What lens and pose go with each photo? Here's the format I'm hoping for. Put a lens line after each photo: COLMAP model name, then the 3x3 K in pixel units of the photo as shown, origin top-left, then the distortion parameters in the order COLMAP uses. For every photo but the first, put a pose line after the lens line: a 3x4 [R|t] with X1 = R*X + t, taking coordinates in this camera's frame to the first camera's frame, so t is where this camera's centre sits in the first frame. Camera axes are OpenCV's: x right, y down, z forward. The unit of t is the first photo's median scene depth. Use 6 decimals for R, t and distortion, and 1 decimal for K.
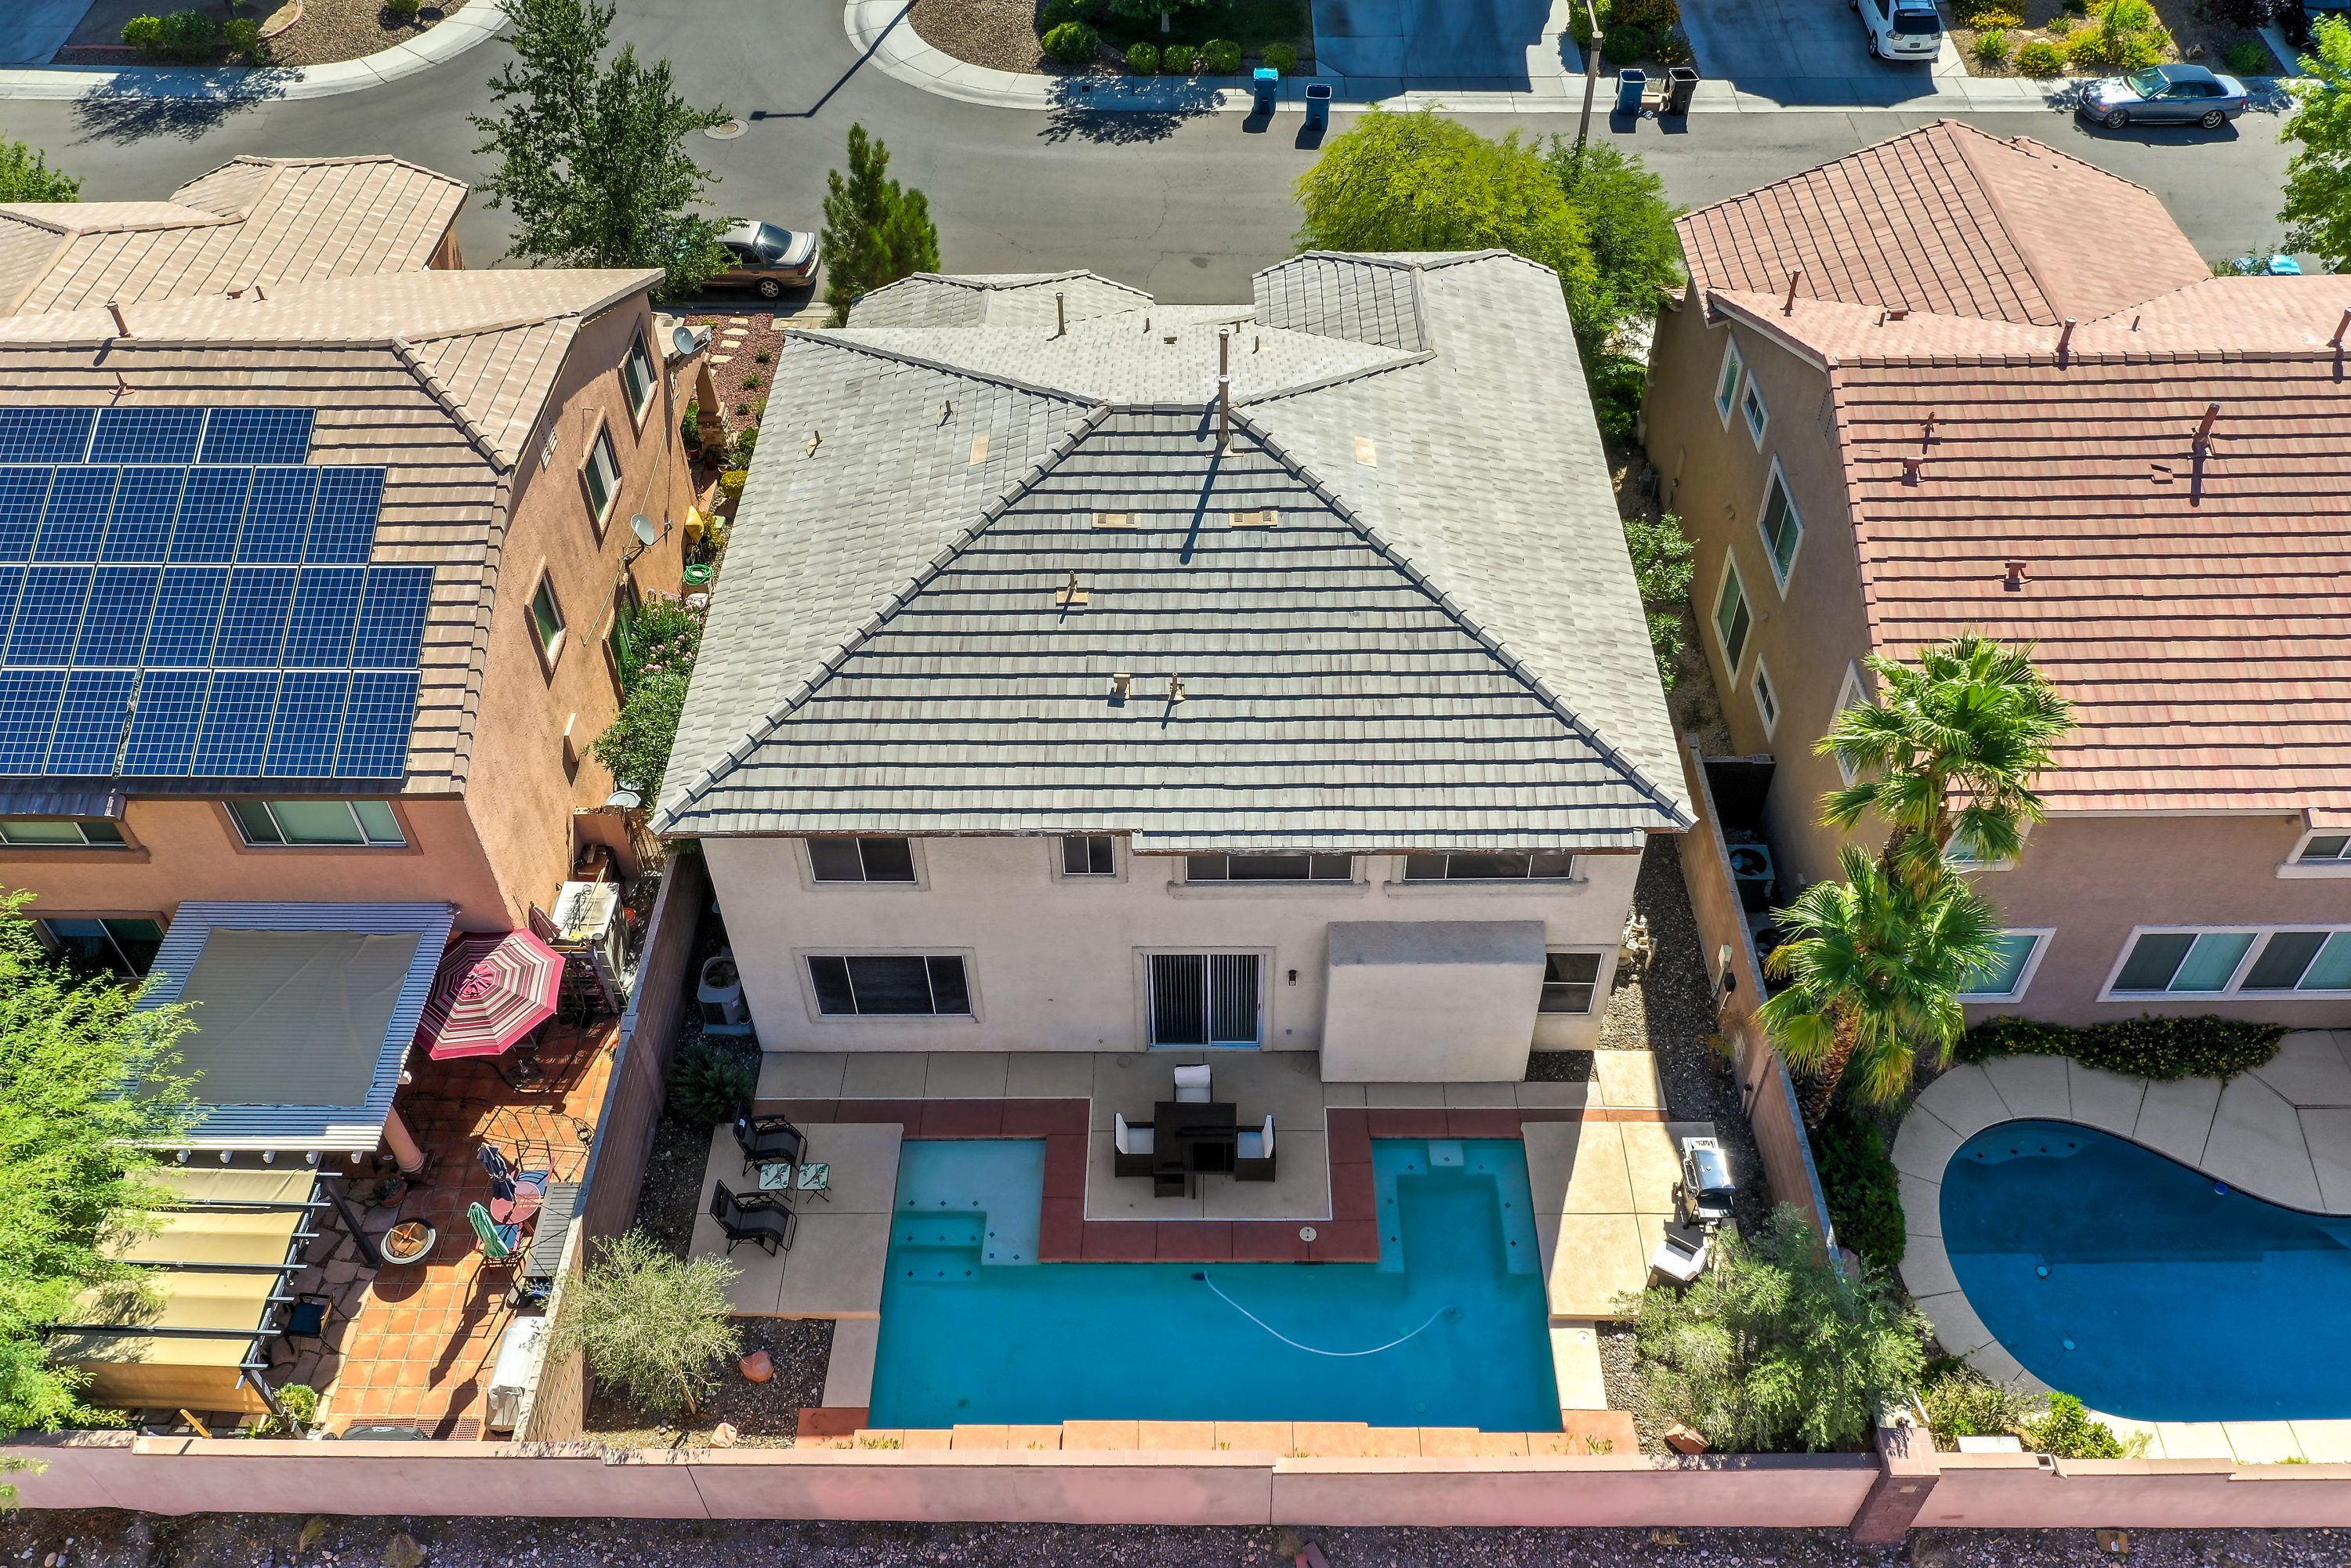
lens RADIAL K [[1856.4, 0, 1175.5], [0, 1856.4, 784.0], [0, 0, 1]] dist [-0.003990, 0.006754]
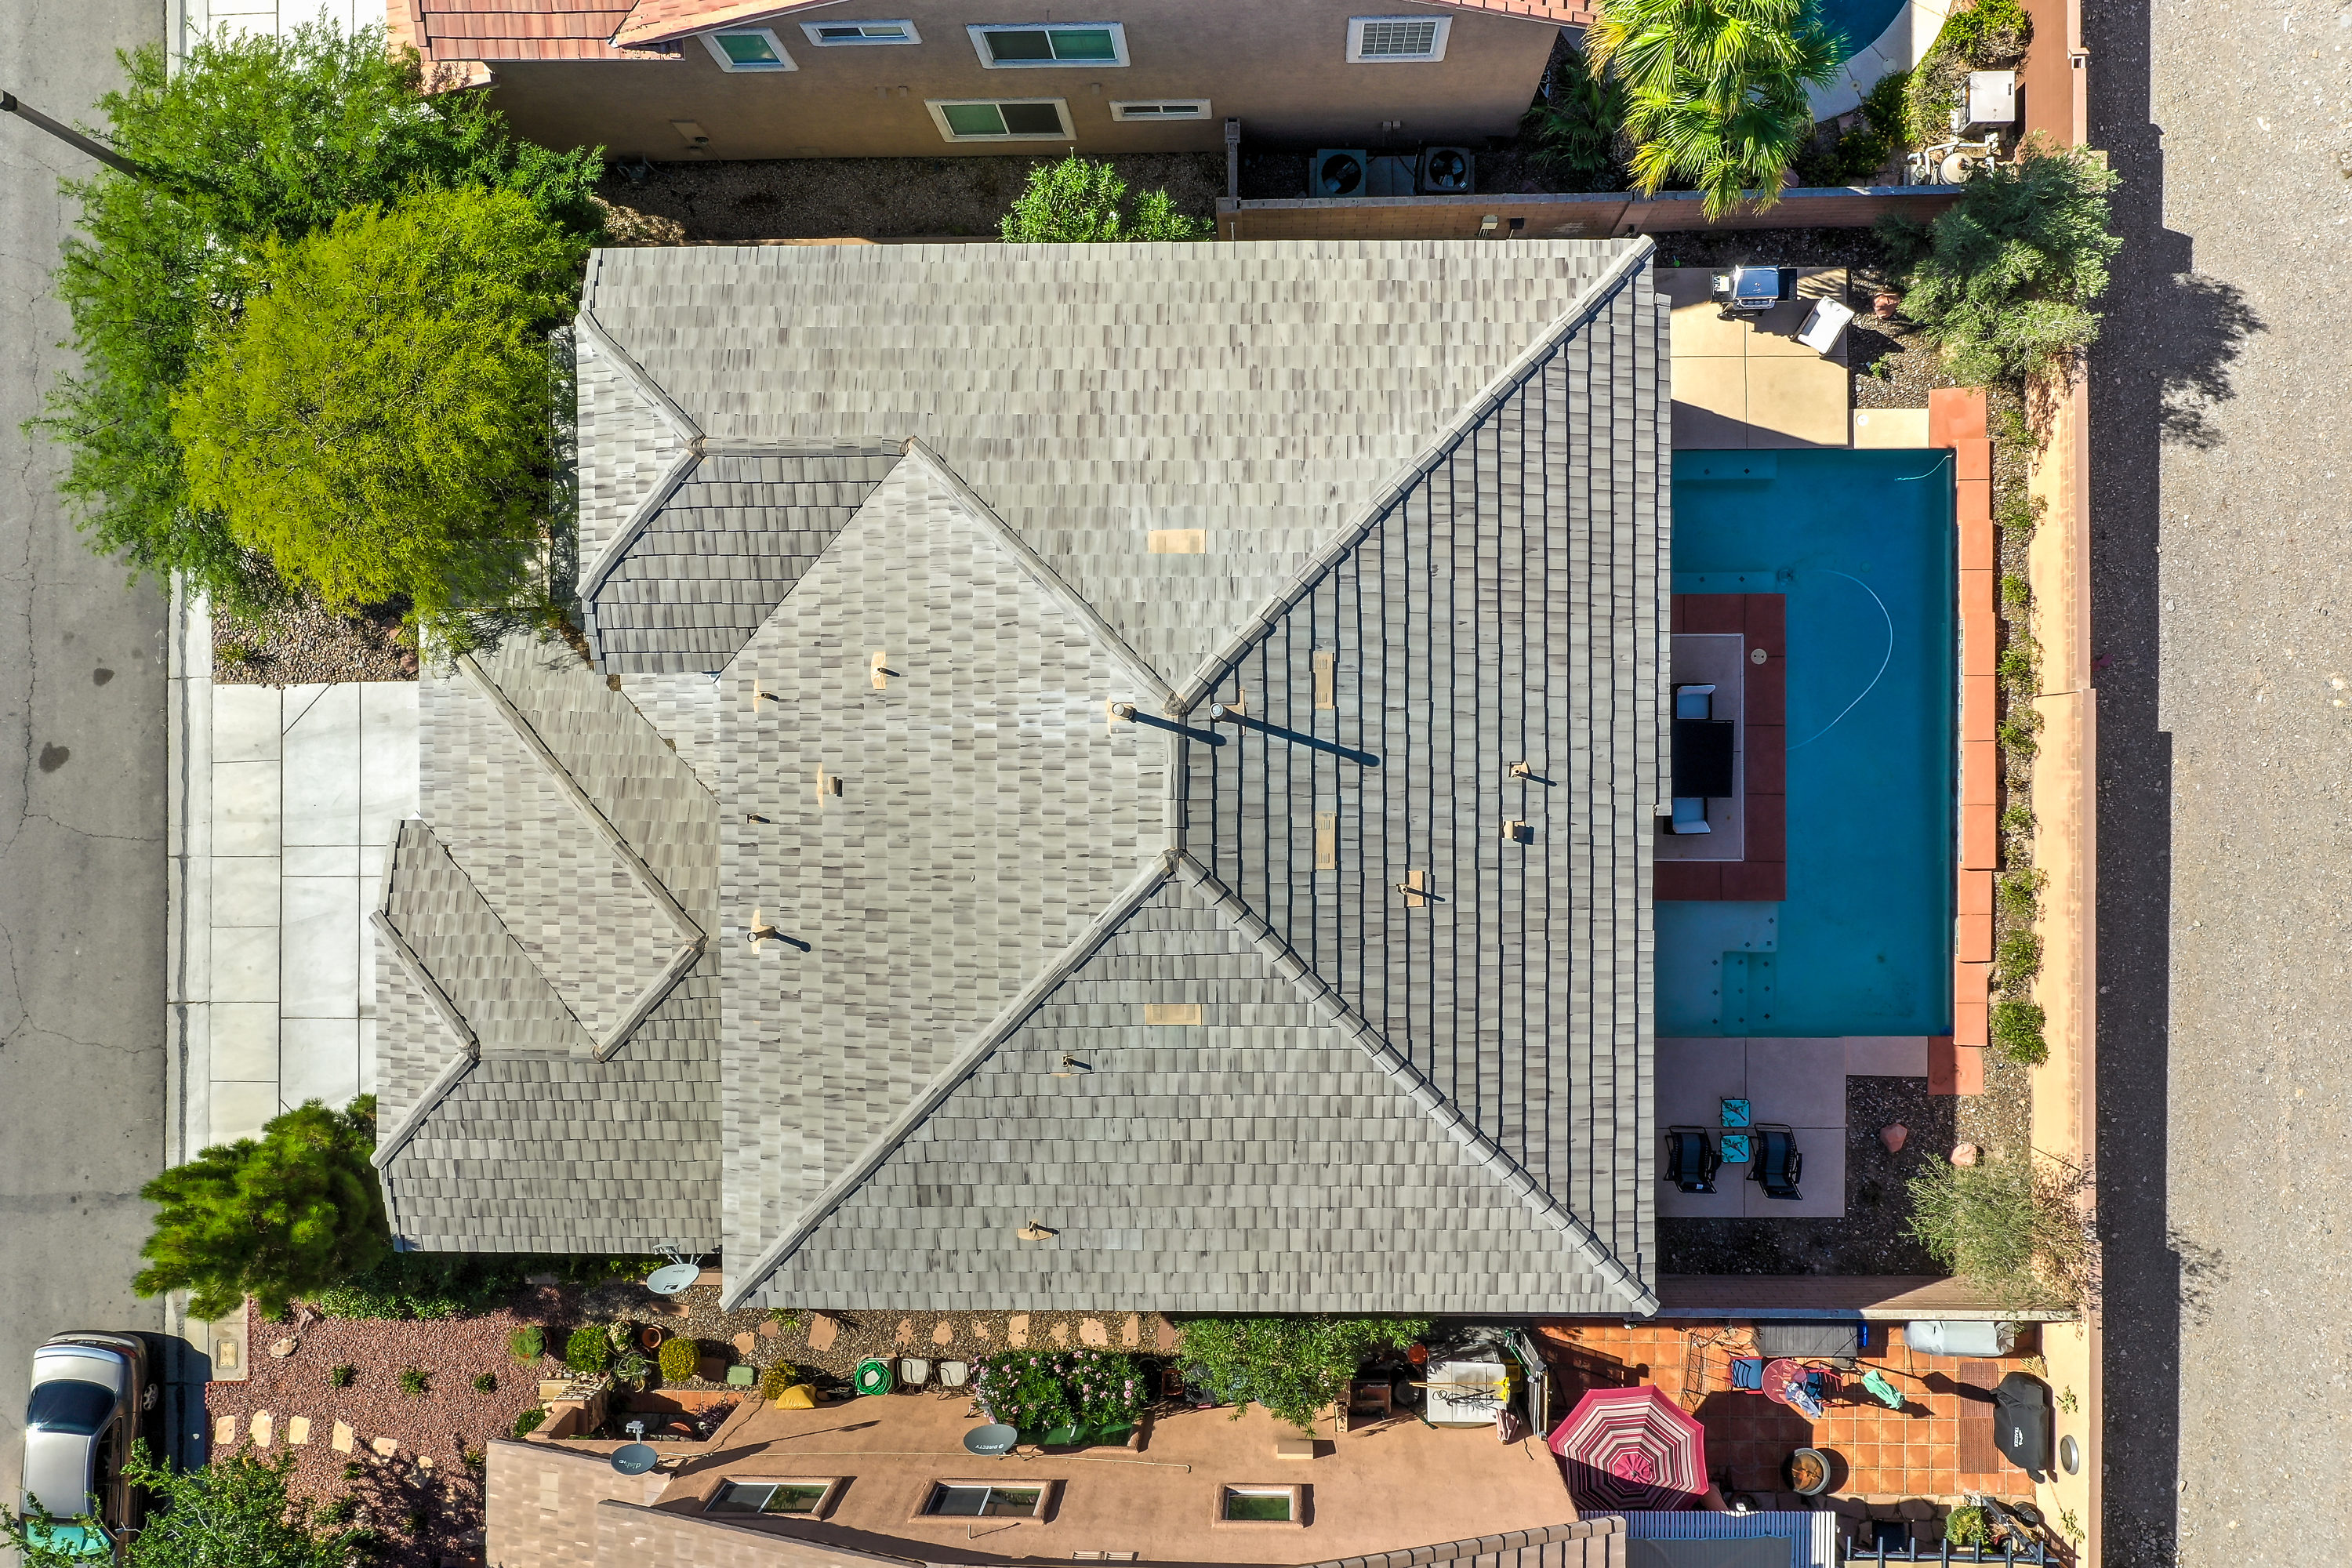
lens RADIAL K [[1895.8, 0, 1218.0], [0, 1895.8, 790.6], [0, 0, 1]] dist [0.007230, 0.002053]
pose [[-0.009311, -0.999899, 0.010747, -0.017746], [0.739370, 0.000352, 0.673299, -0.778229], [-0.673235, 0.014214, 0.739292, 0.397708]]
